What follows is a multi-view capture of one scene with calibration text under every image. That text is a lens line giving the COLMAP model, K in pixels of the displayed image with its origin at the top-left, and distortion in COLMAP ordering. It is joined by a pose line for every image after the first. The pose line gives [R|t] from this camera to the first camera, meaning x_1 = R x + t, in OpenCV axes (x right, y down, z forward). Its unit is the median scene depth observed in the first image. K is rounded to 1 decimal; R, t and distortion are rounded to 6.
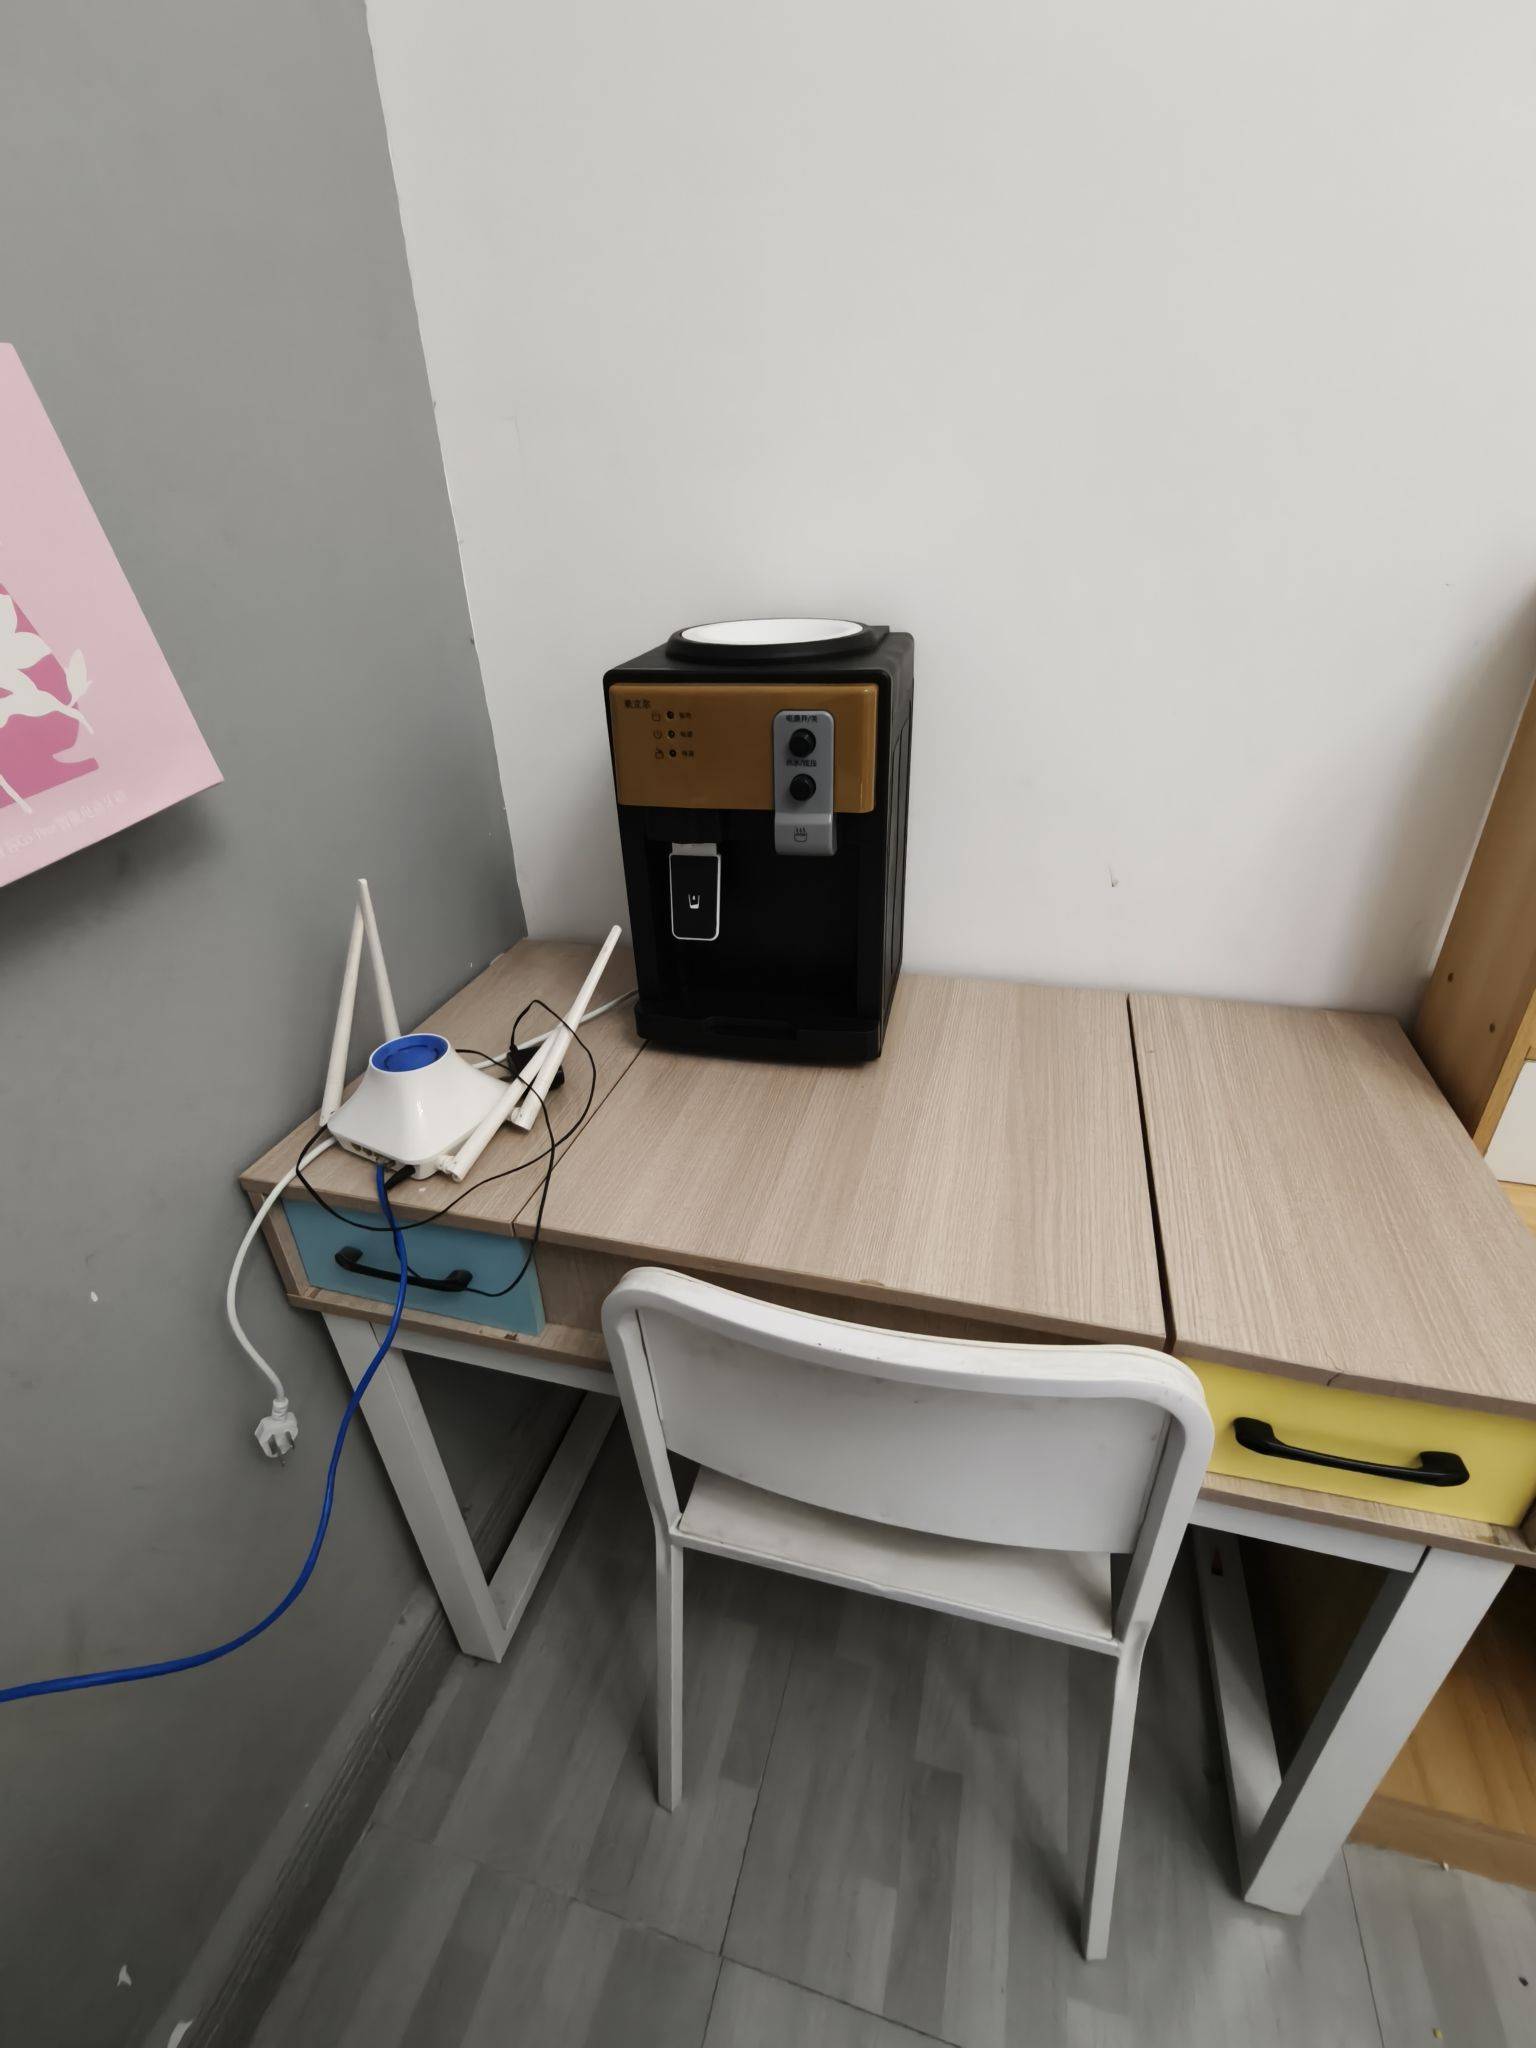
lens RADIAL K [[921.6, 0, 768.0], [0, 921.6, 1024.0], [0, 0, 1]] dist [0.010251, -0.000134]
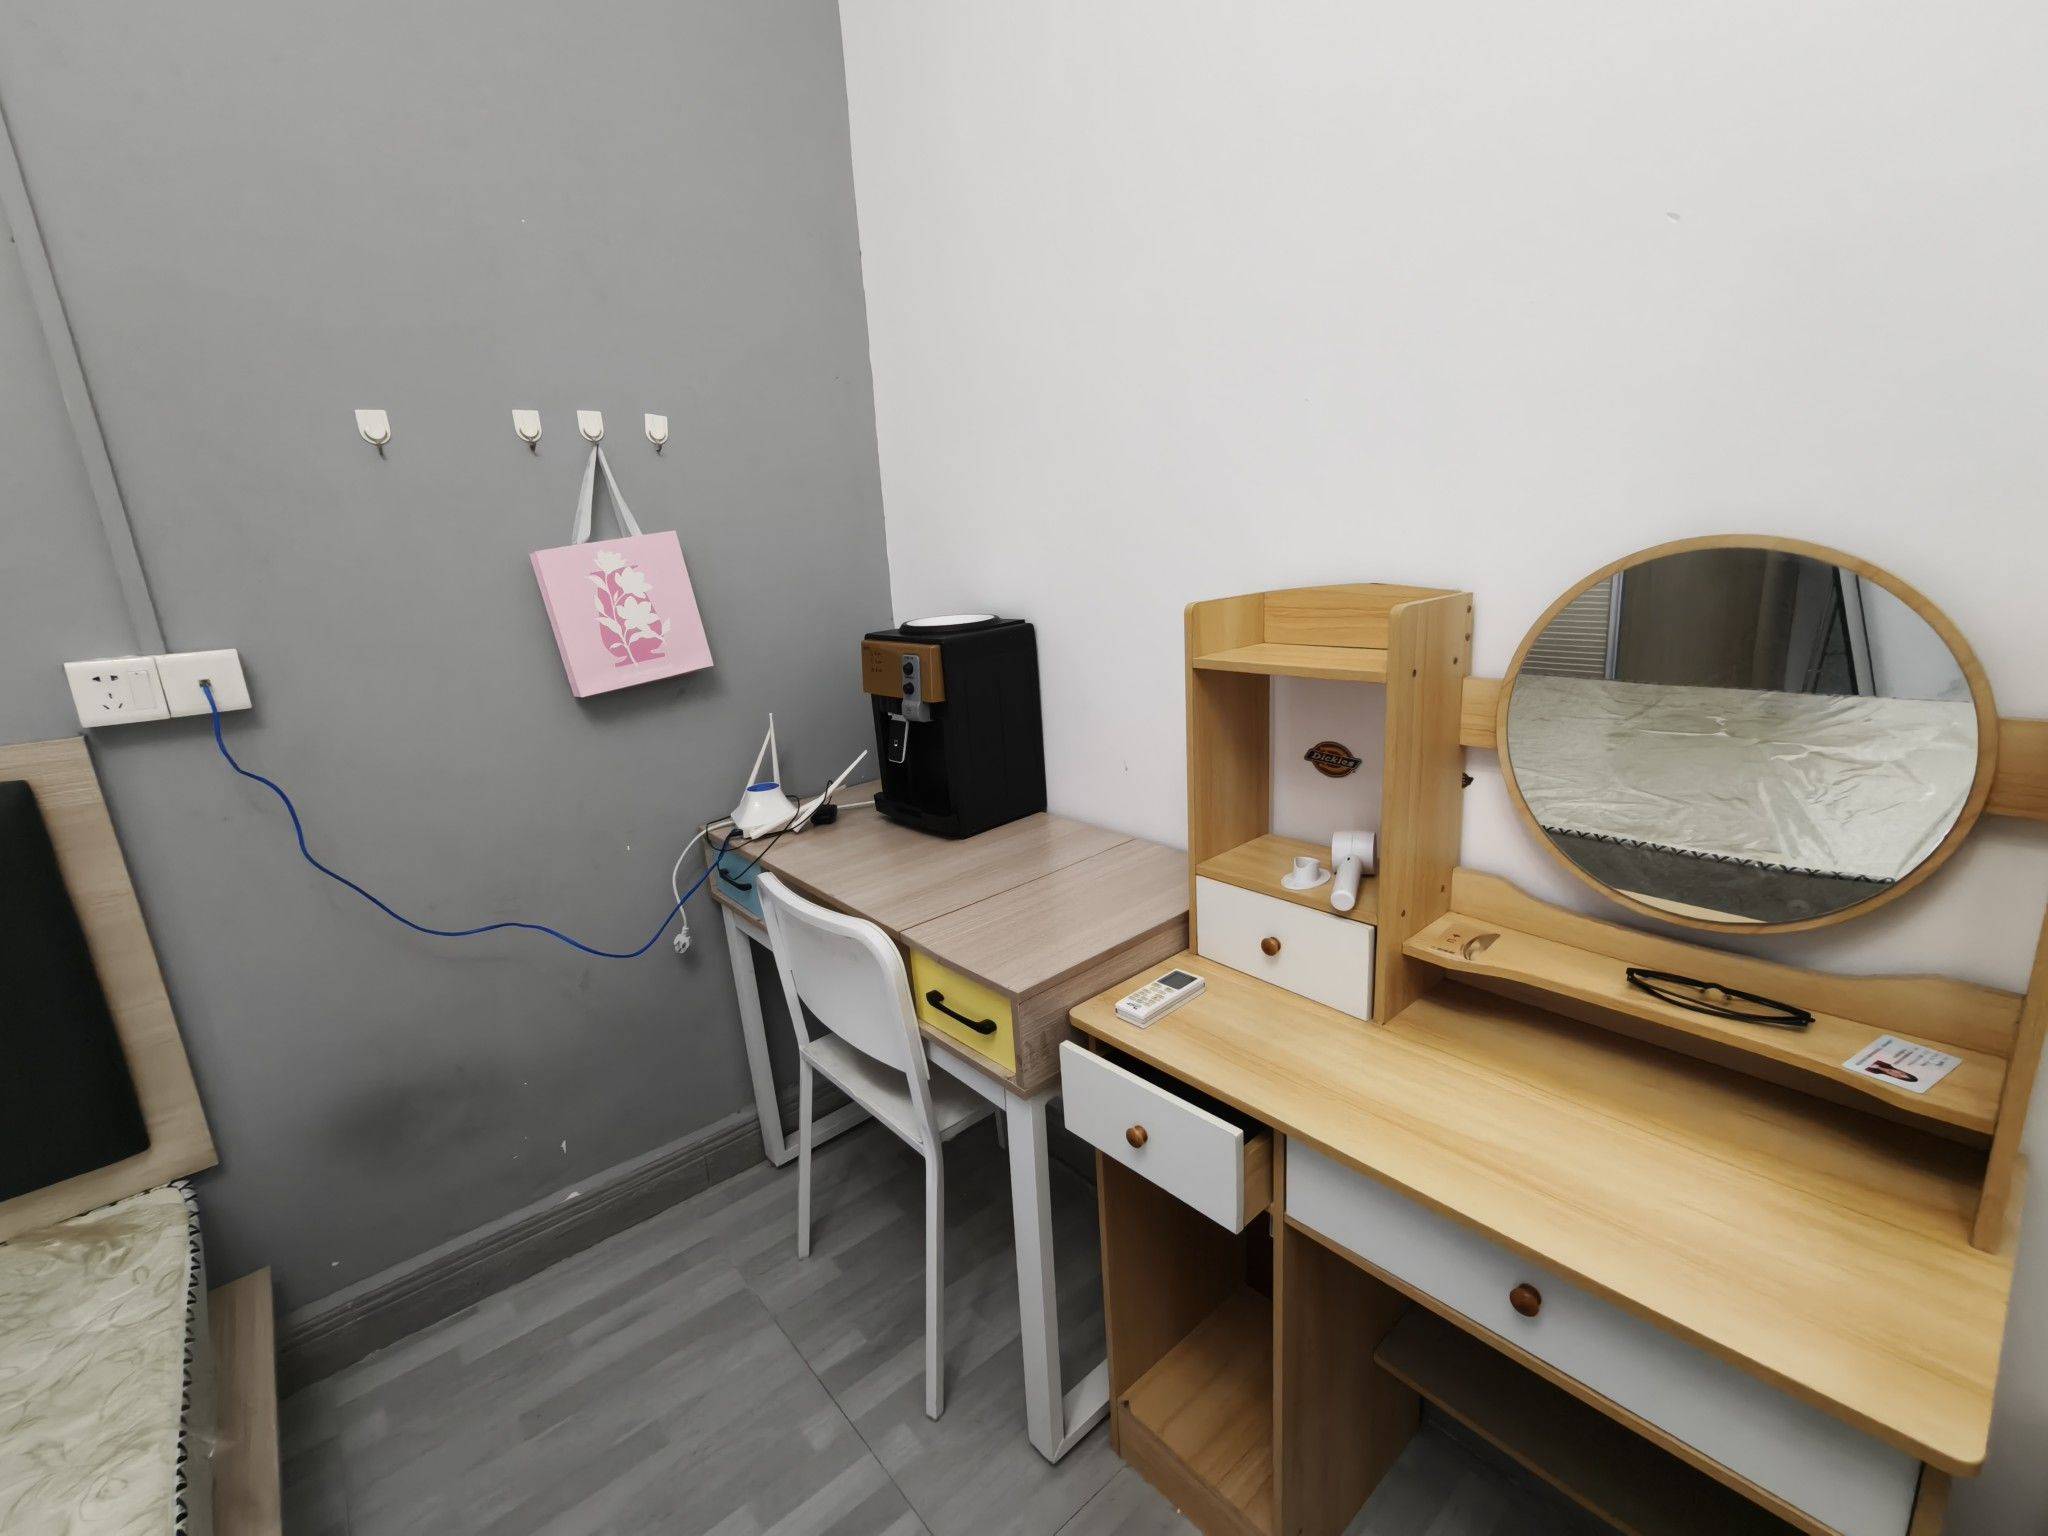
lens RADIAL K [[921.6, 0, 1024.0], [0, 921.6, 768.0], [0, 0, 1]] dist [0.010251, -0.000134]
pose [[0.831865, 0.127578, -0.540115, 1.422754], [-0.240843, 0.959788, -0.144230, 0.165278], [0.499995, 0.250063, 0.829140, -0.596031]]
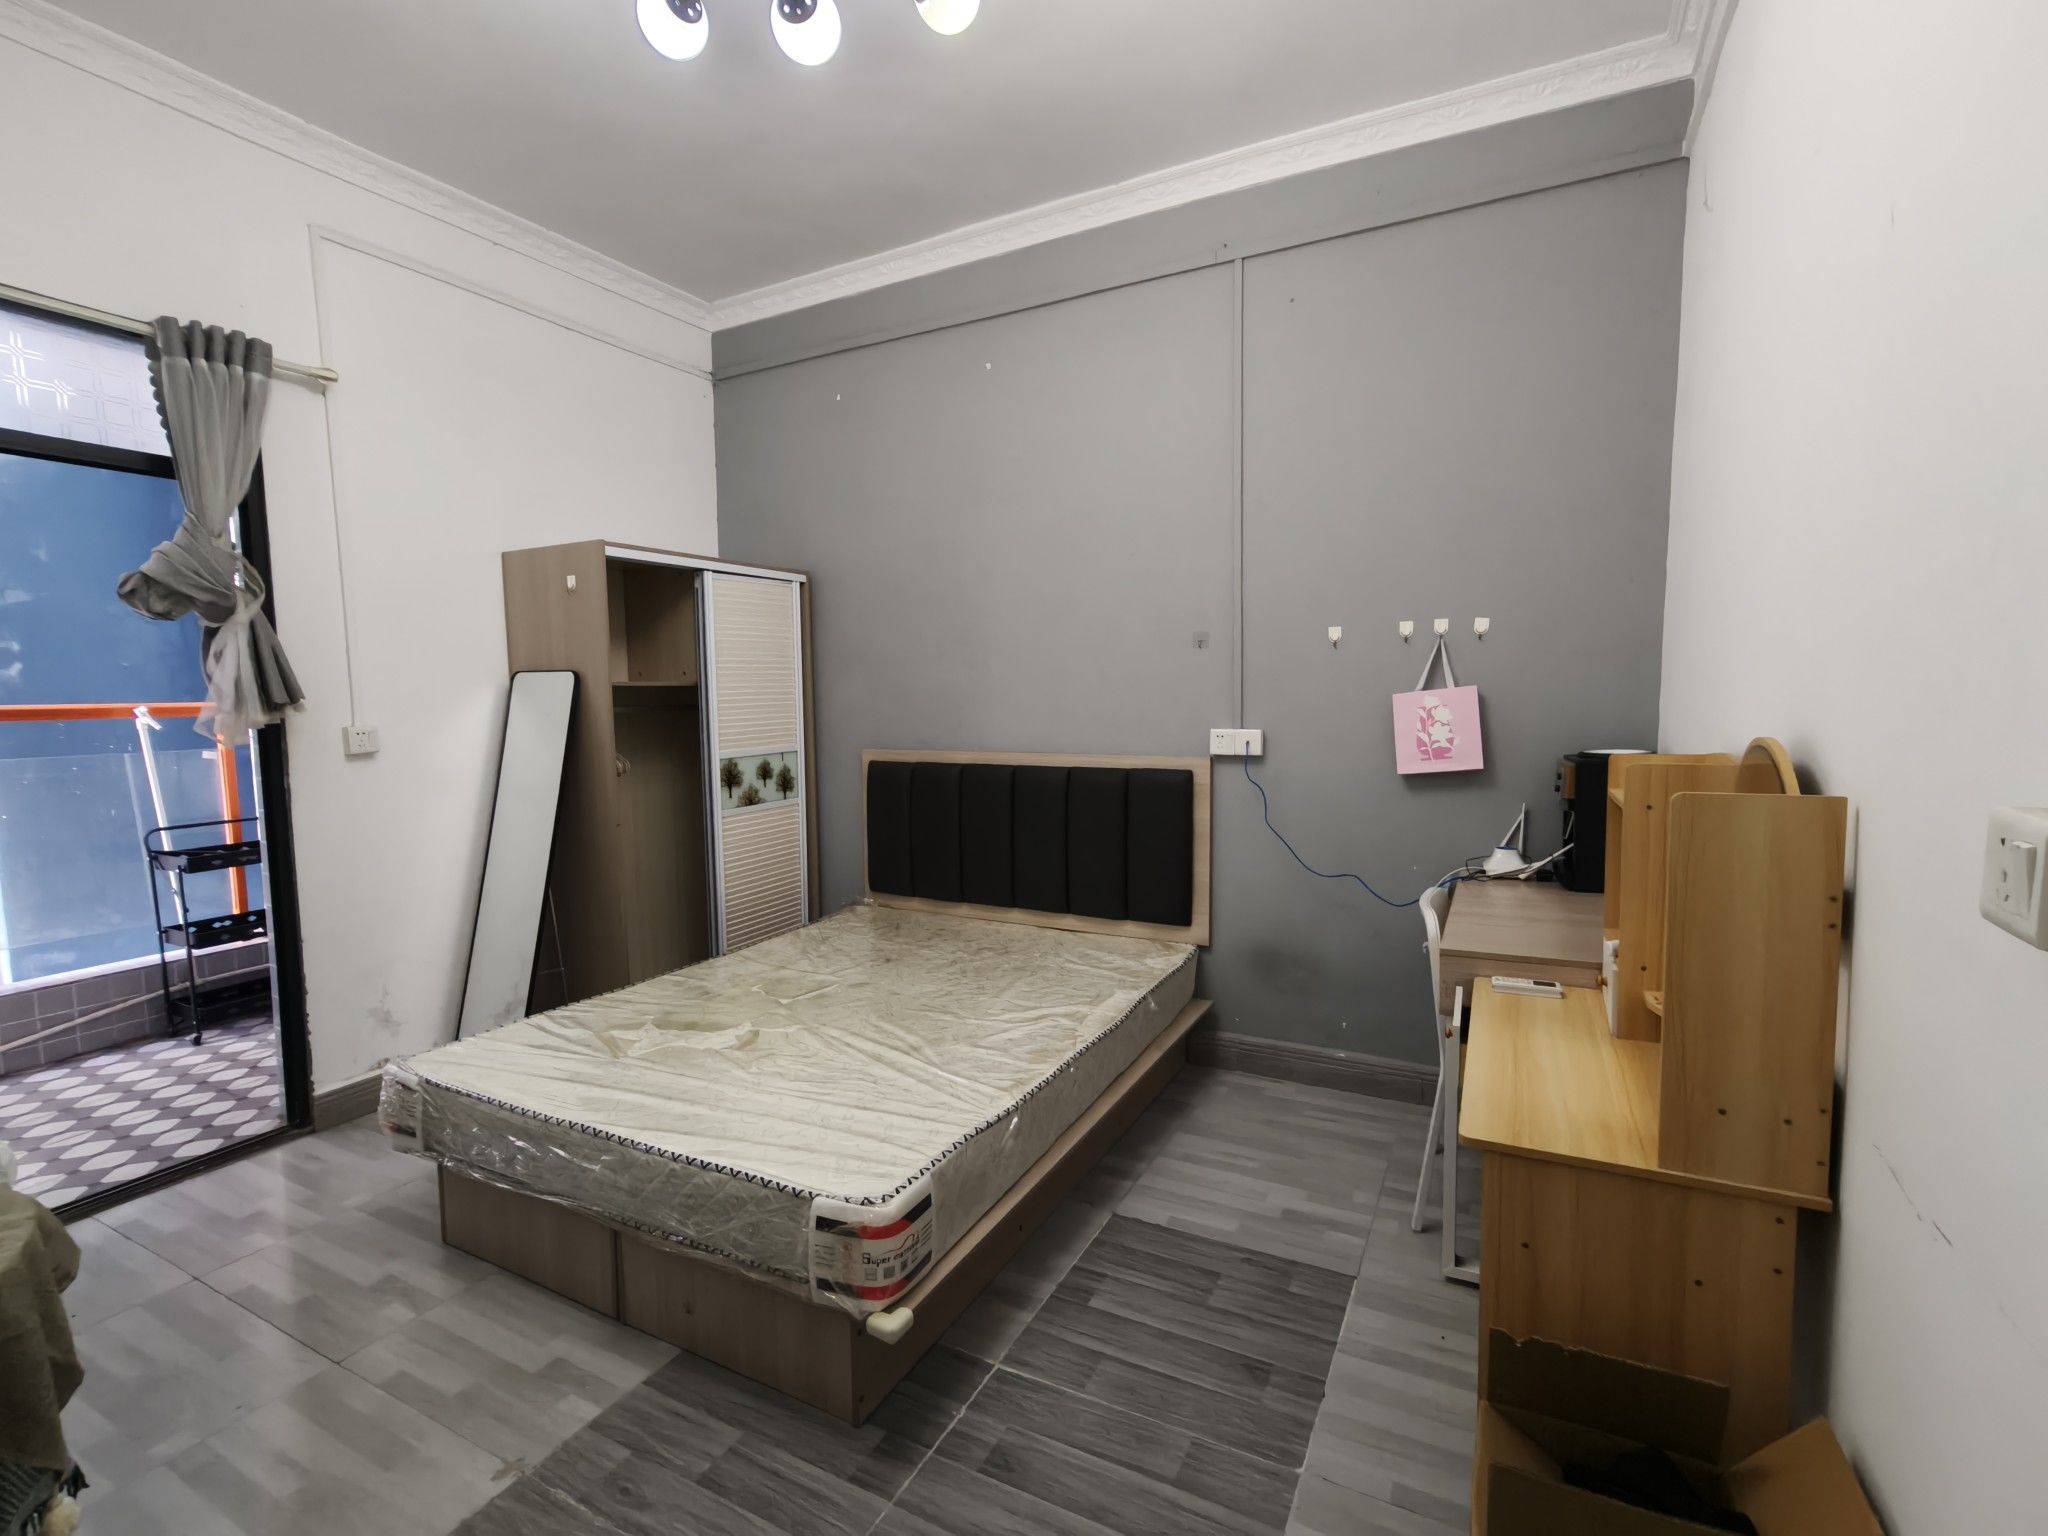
lens RADIAL K [[921.6, 0, 1024.0], [0, 921.6, 768.0], [0, 0, 1]] dist [0.010251, -0.000134]
pose [[-0.206451, 0.114986, -0.971677, 3.437094], [-0.448634, 0.871406, 0.198441, -0.140008], [0.869543, 0.476895, -0.128316, -0.248884]]
